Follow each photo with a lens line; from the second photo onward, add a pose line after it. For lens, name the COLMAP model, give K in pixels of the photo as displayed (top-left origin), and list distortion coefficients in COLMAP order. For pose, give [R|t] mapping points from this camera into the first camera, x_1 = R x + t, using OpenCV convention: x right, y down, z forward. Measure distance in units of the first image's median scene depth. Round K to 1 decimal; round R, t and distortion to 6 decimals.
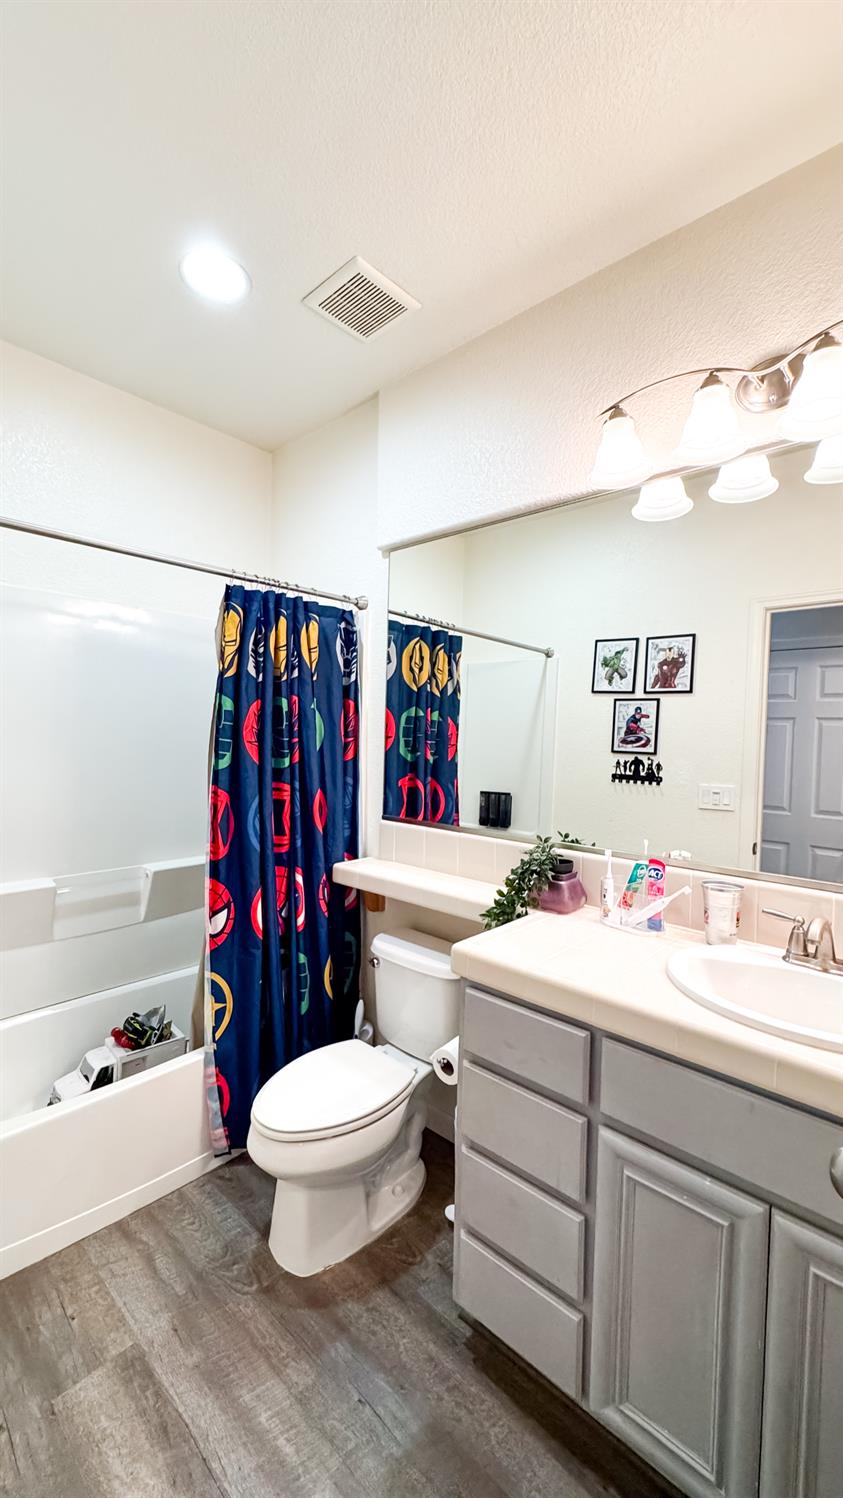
lens RADIAL K [[600.0, 0, 421.5], [0, 600.0, 749.0], [0, 0, 1]] dist [-0.001266, -0.000241]
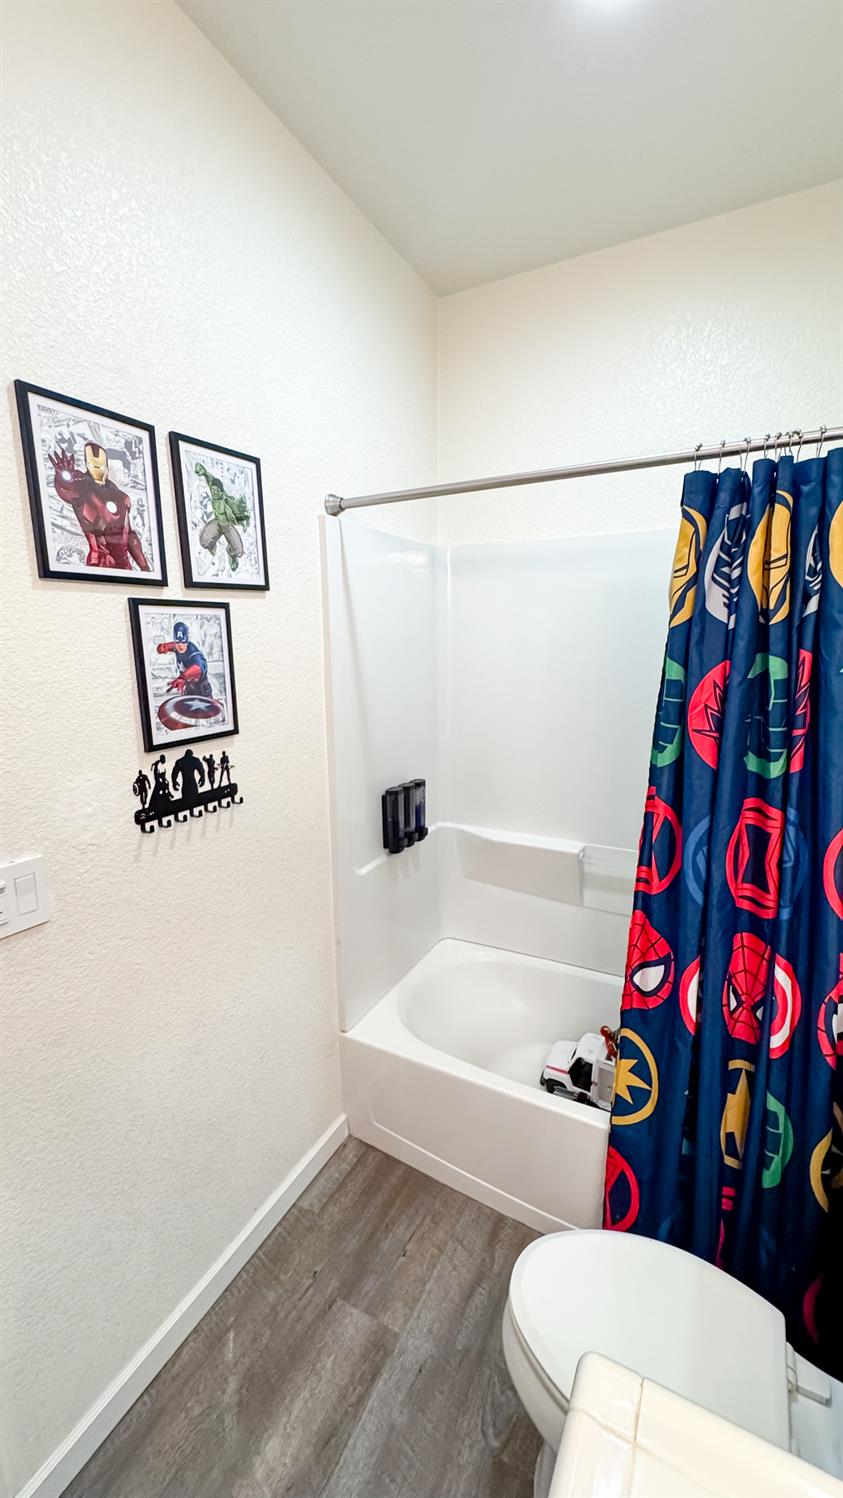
lens RADIAL K [[600.0, 0, 421.5], [0, 600.0, 749.0], [0, 0, 1]] dist [-0.001266, -0.000241]
pose [[0.249004, 0.142856, -0.957909, 0.235873], [-0.010334, 0.989397, 0.144865, -0.078105], [0.968447, -0.026173, 0.247841, 0.557031]]
